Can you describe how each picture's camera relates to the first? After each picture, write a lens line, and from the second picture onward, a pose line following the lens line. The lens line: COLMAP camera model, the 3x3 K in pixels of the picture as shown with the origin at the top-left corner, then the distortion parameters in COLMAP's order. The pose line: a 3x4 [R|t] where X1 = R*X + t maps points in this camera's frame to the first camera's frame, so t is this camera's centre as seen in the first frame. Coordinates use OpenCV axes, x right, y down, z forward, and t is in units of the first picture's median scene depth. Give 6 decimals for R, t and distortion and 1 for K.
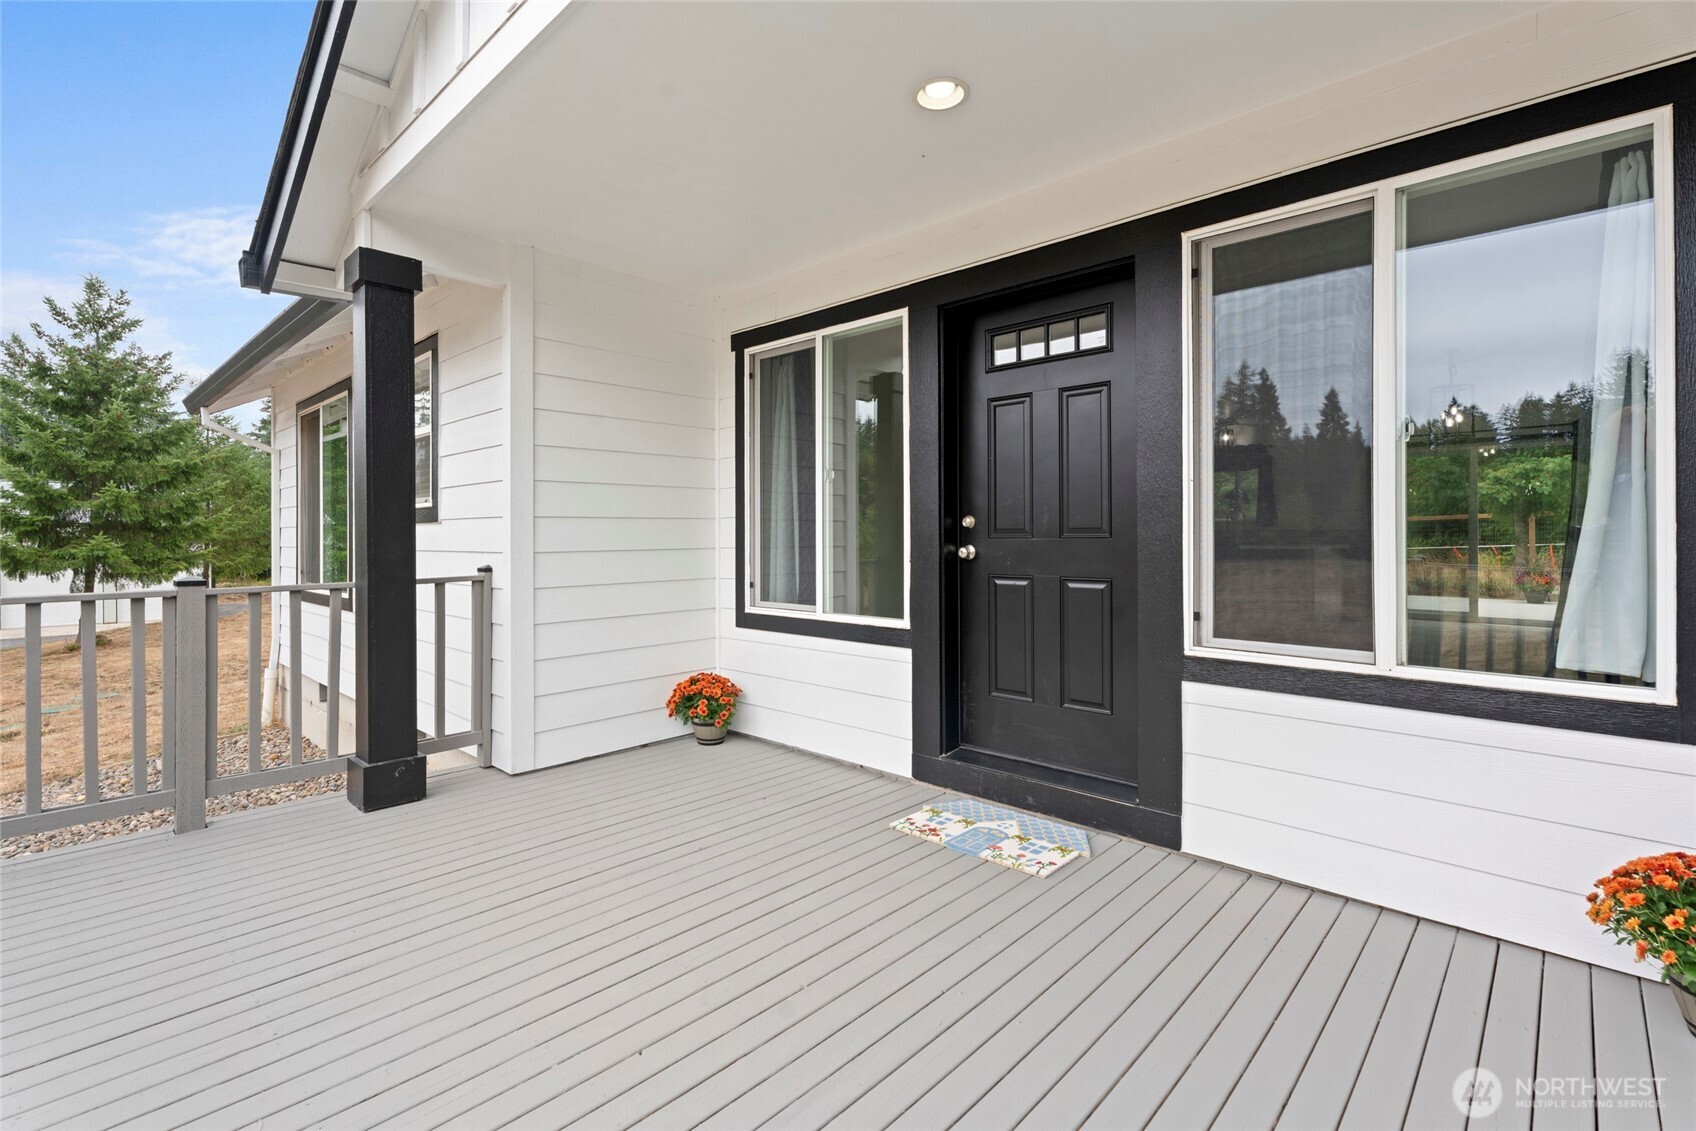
lens RADIAL K [[758.9, 0, 886.3], [0, 758.9, 531.2], [0, 0, 1]] dist [0.002661, -0.000240]
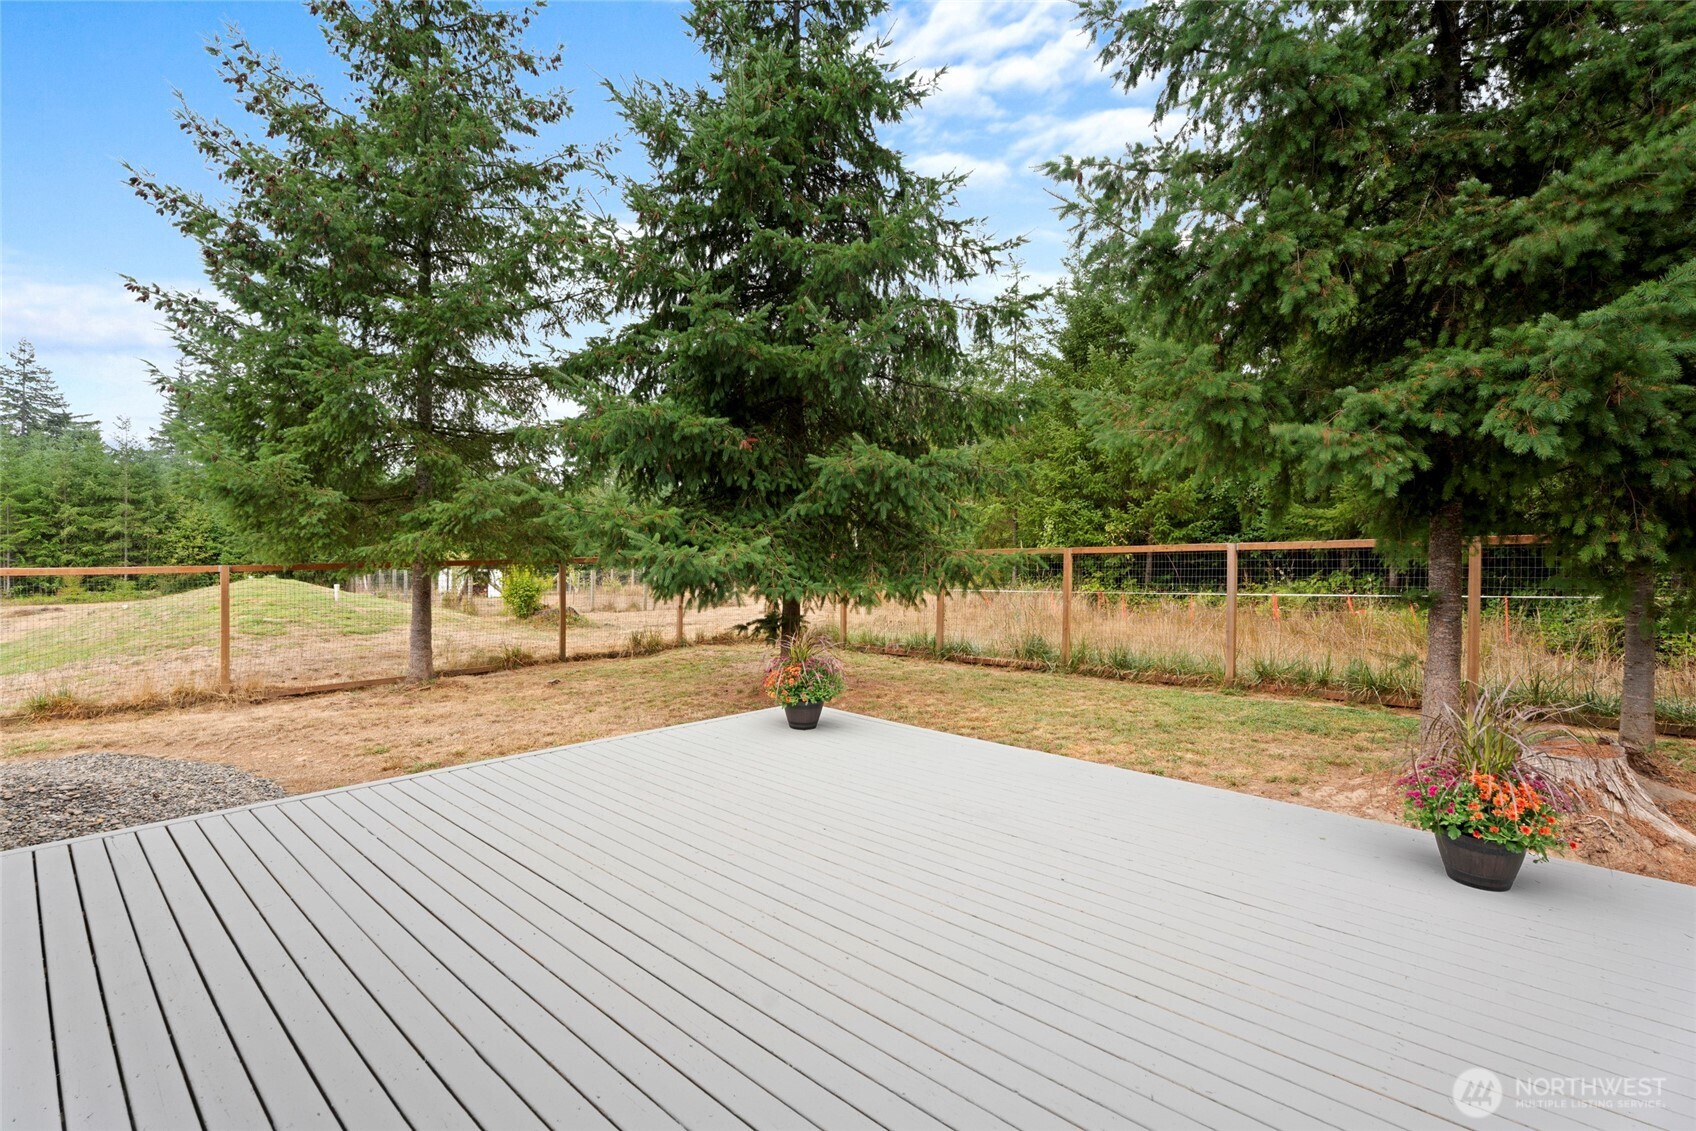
lens RADIAL K [[758.9, 0, 839.0], [0, 758.9, 575.4], [0, 0, 1]] dist [0.002661, -0.000240]
pose [[0.999759, 0.020362, 0.008215, 0.599182], [-0.020587, 0.999385, 0.028388, -0.008284], [-0.007632, -0.028550, 0.999563, 0.707152]]
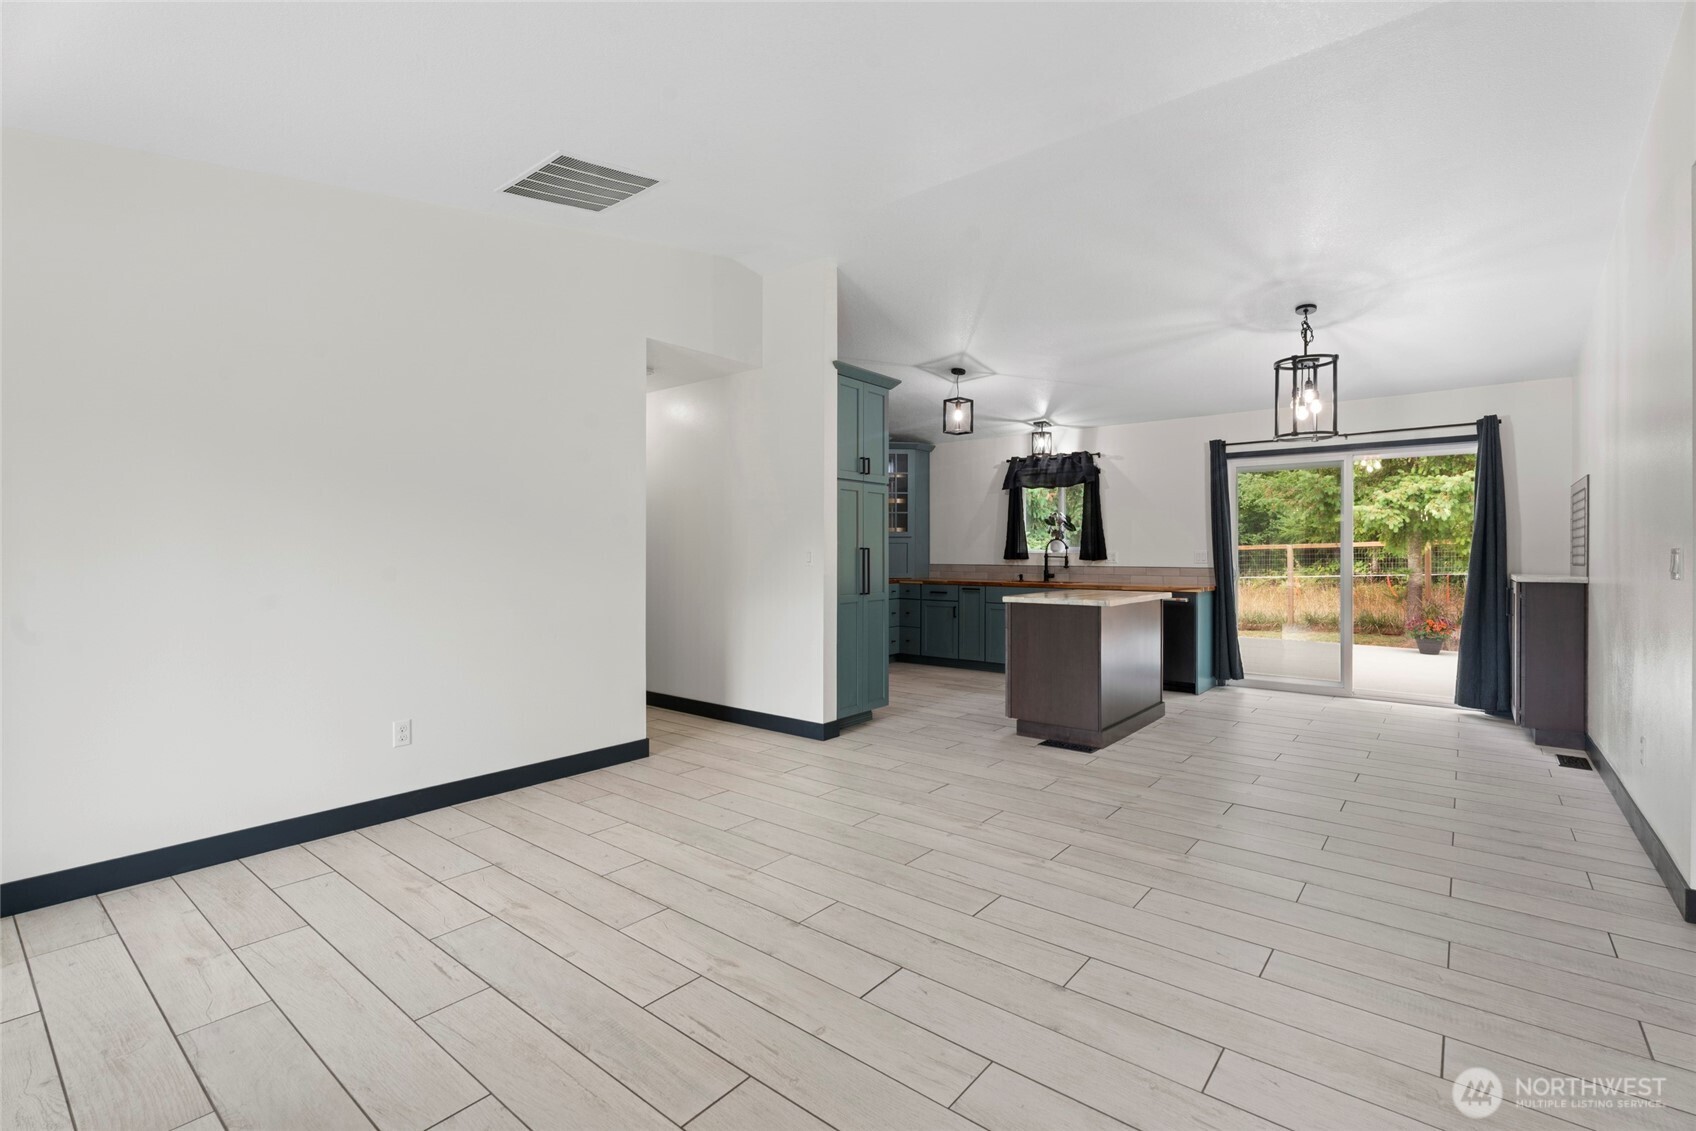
lens RADIAL K [[758.9, 0, 854.3], [0, 758.9, 552.2], [0, 0, 1]] dist [0.002661, -0.000240]
pose [[0.998551, 0.006737, 0.053392, 0.179057], [-0.006925, 0.999970, 0.003339, -0.011962], [-0.053368, -0.003703, 0.998568, 0.202792]]
